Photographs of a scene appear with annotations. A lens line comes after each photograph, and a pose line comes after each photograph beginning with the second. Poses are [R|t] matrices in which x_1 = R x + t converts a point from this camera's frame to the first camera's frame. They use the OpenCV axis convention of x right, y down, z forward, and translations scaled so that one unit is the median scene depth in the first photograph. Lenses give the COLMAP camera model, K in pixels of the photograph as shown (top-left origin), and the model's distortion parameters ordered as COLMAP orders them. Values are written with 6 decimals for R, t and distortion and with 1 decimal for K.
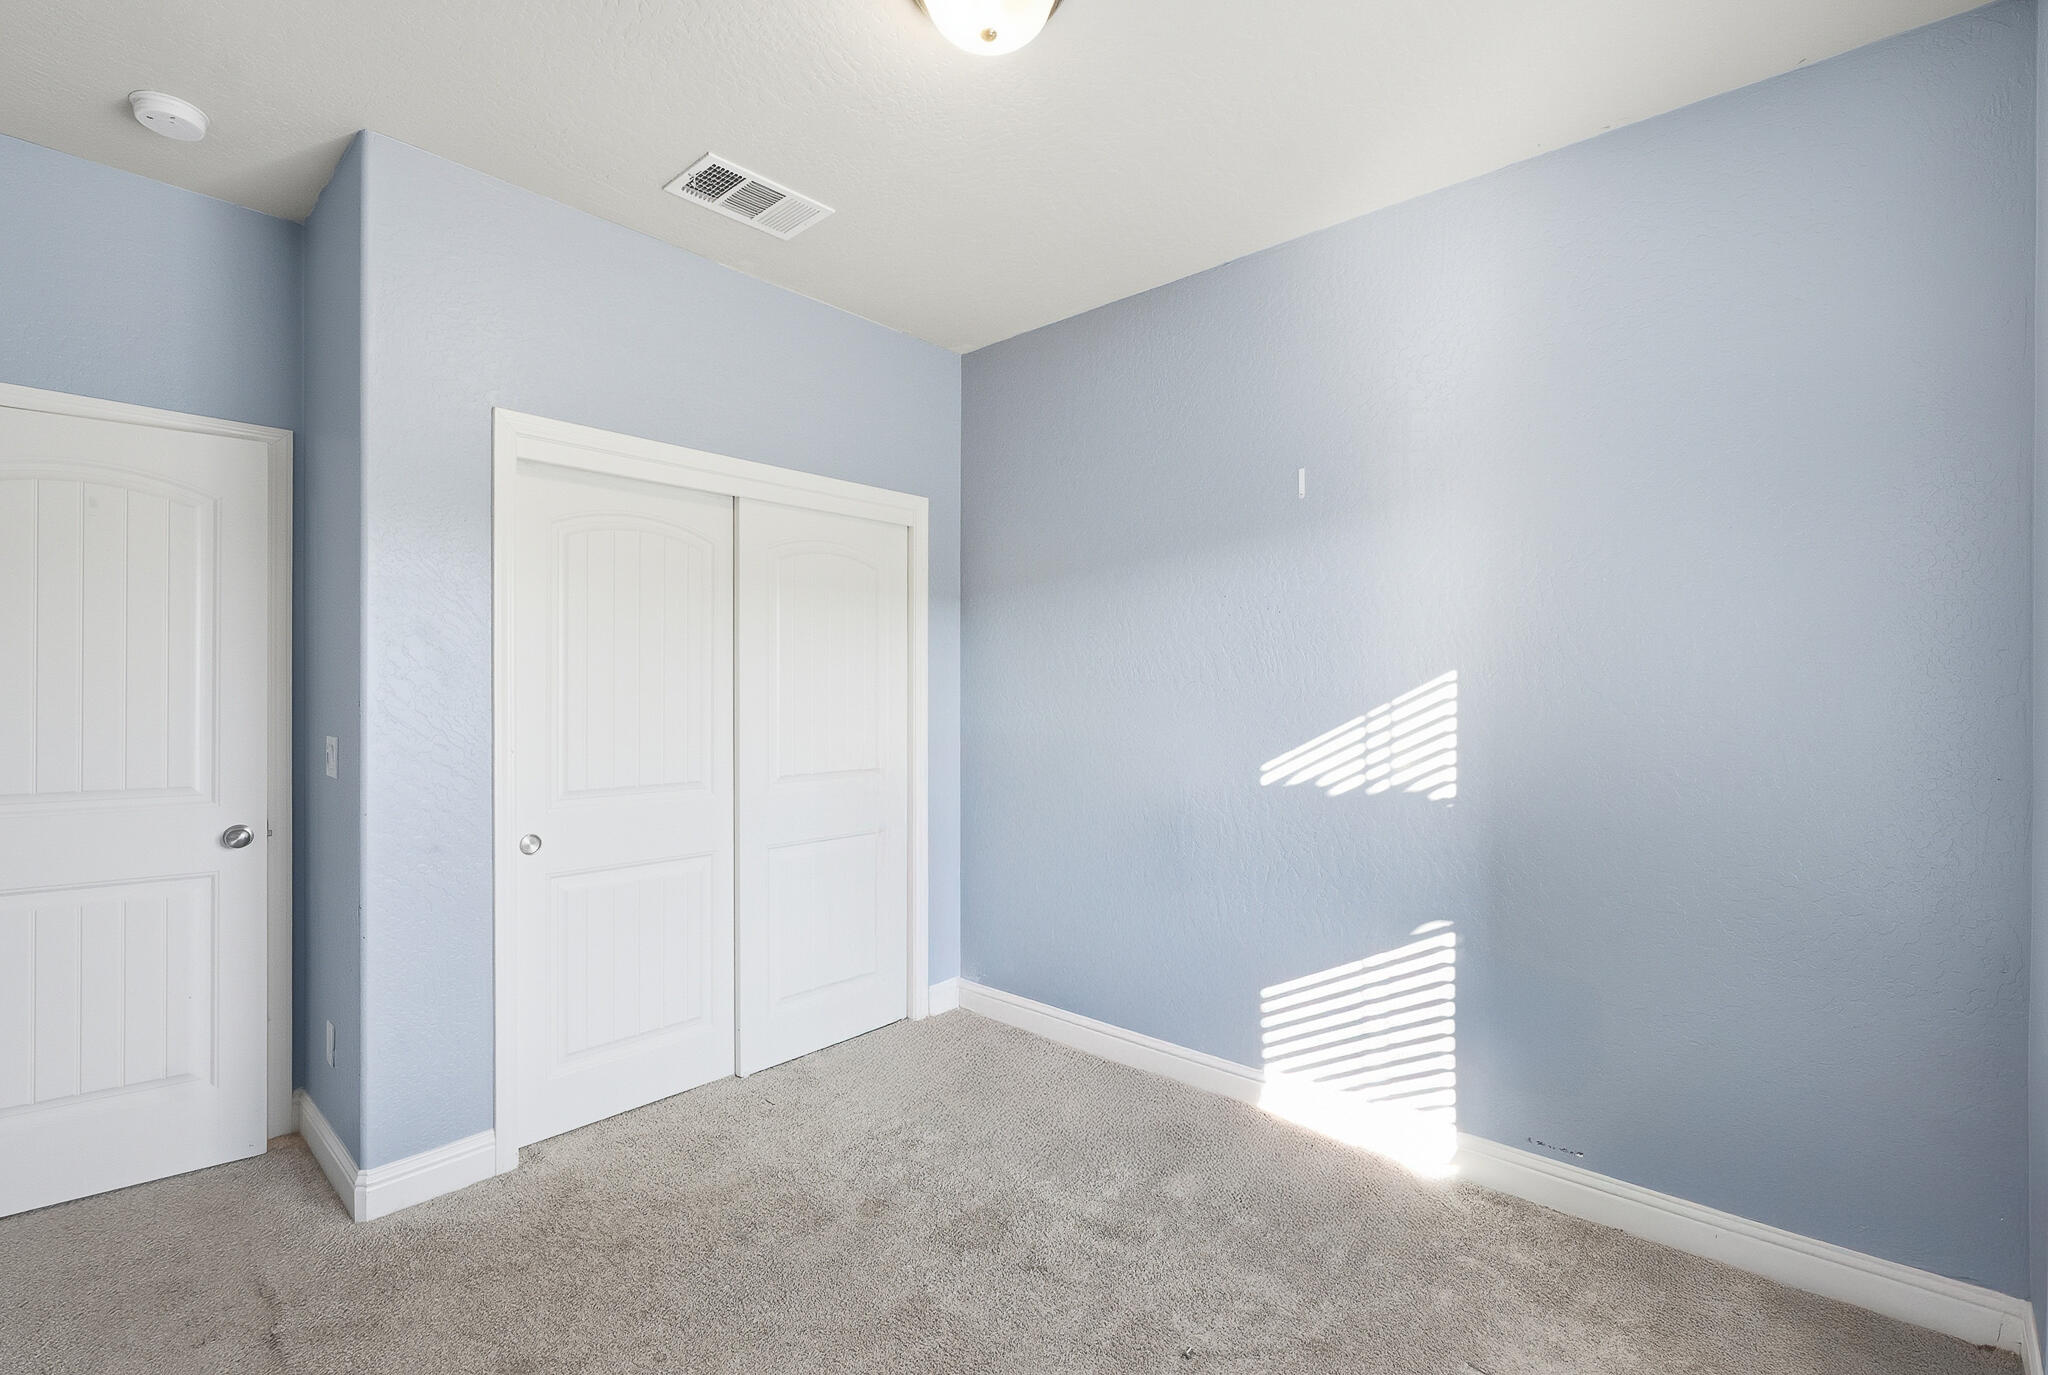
lens RADIAL K [[883.0, 0, 1024.0], [0, 883.0, 687.5], [0, 0, 1]] dist [-0.040639, 0.000017]
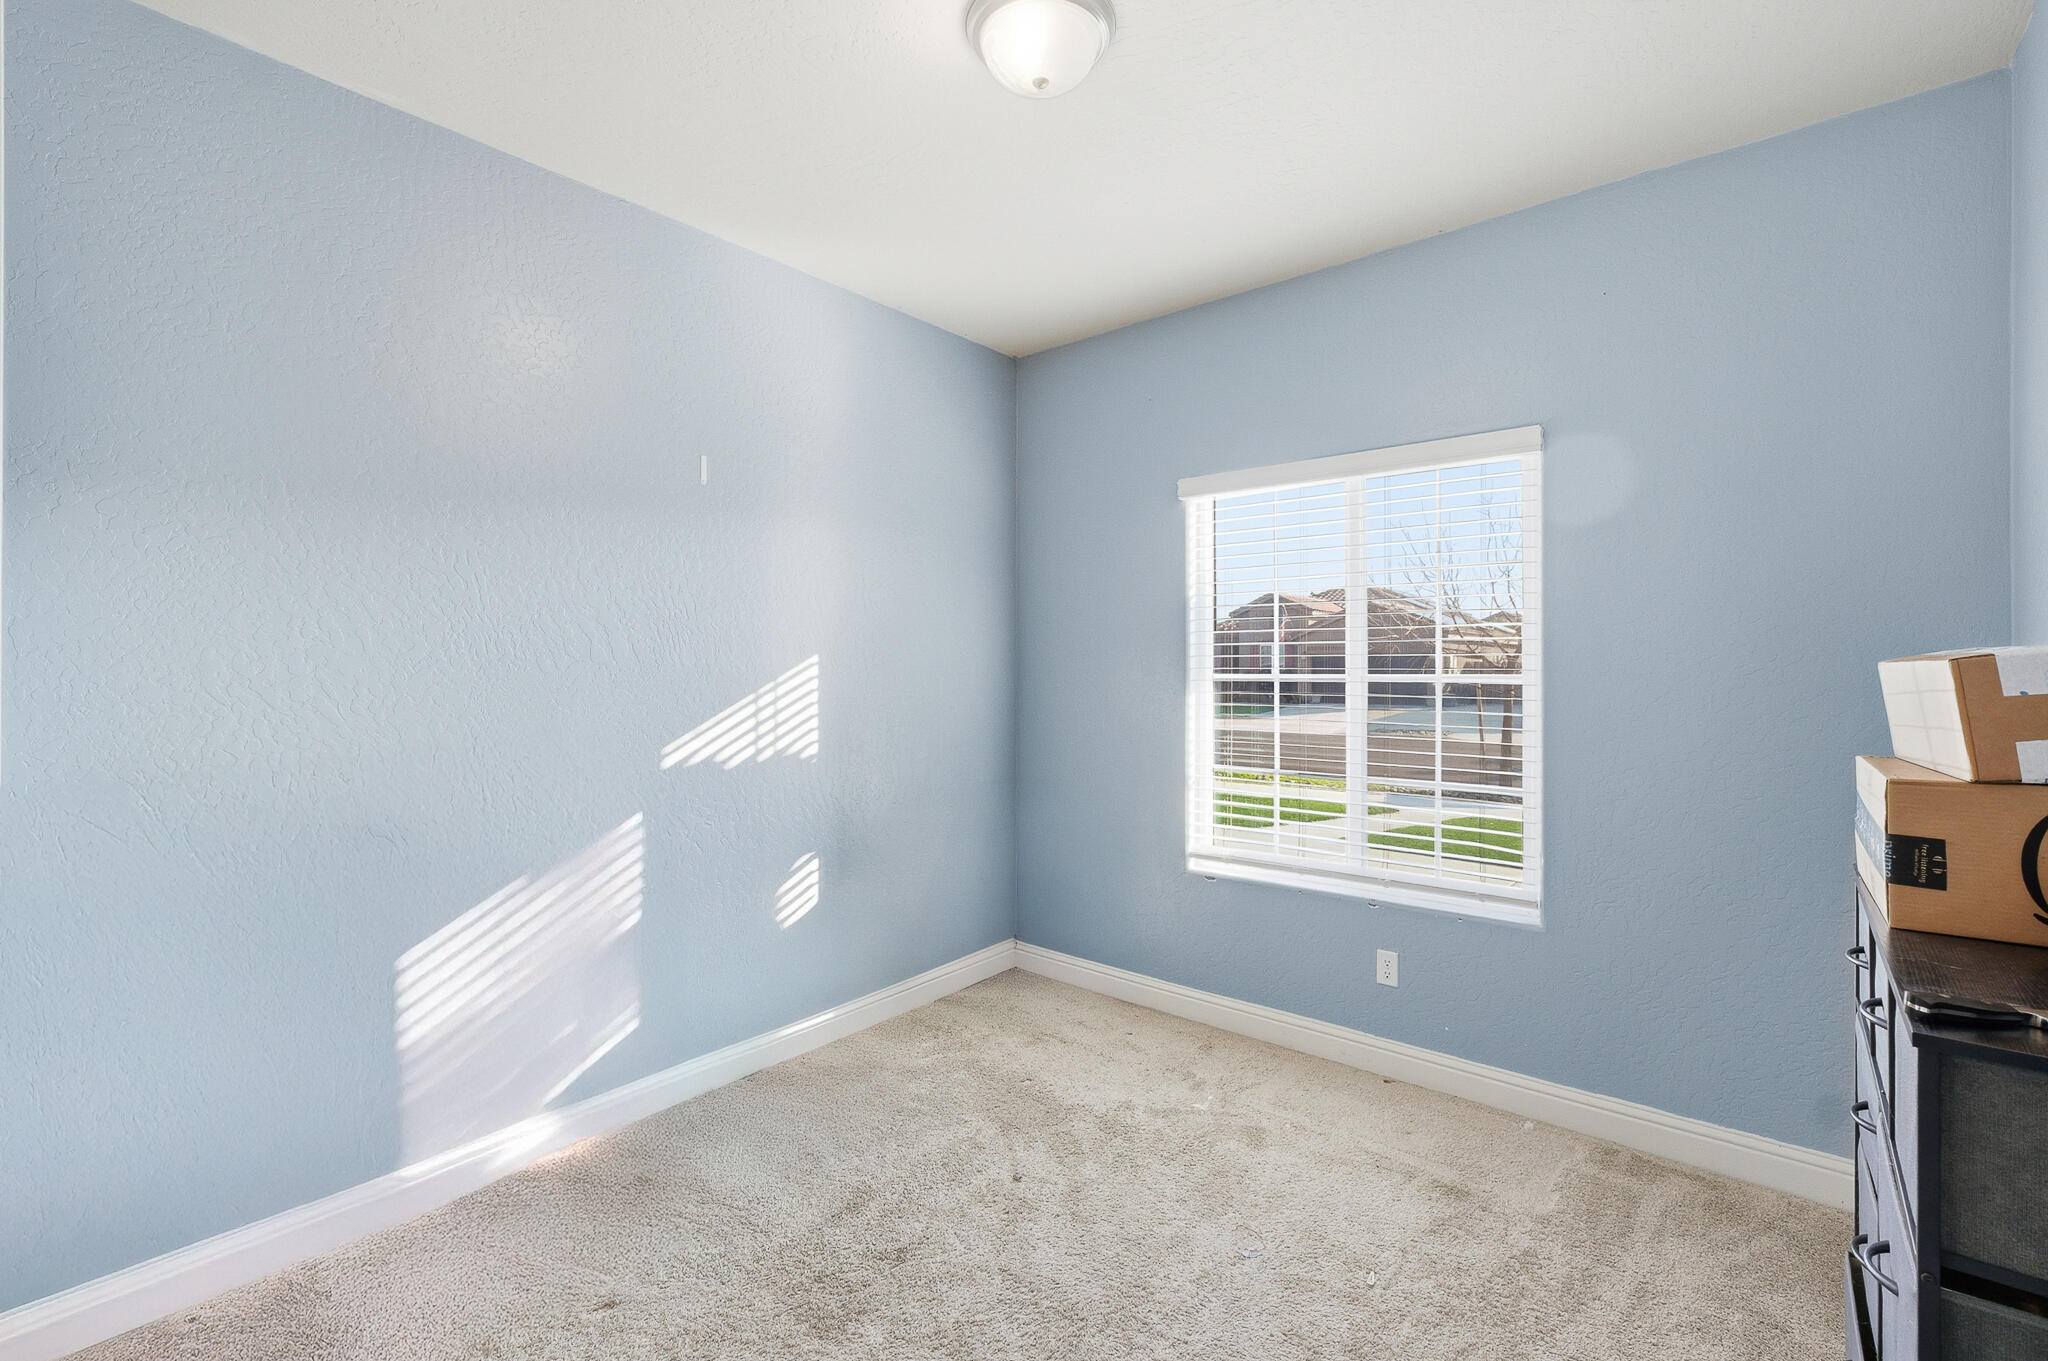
lens RADIAL K [[869.4, 0, 1024.0], [0, 869.4, 680.5], [0, 0, 1]] dist [-0.000251, 0.000006]
pose [[-0.032922, -0.010675, 0.999401, -0.761787], [0.001300, 0.999942, 0.010724, 0.004584], [-0.999457, 0.001653, -0.032906, 0.699281]]
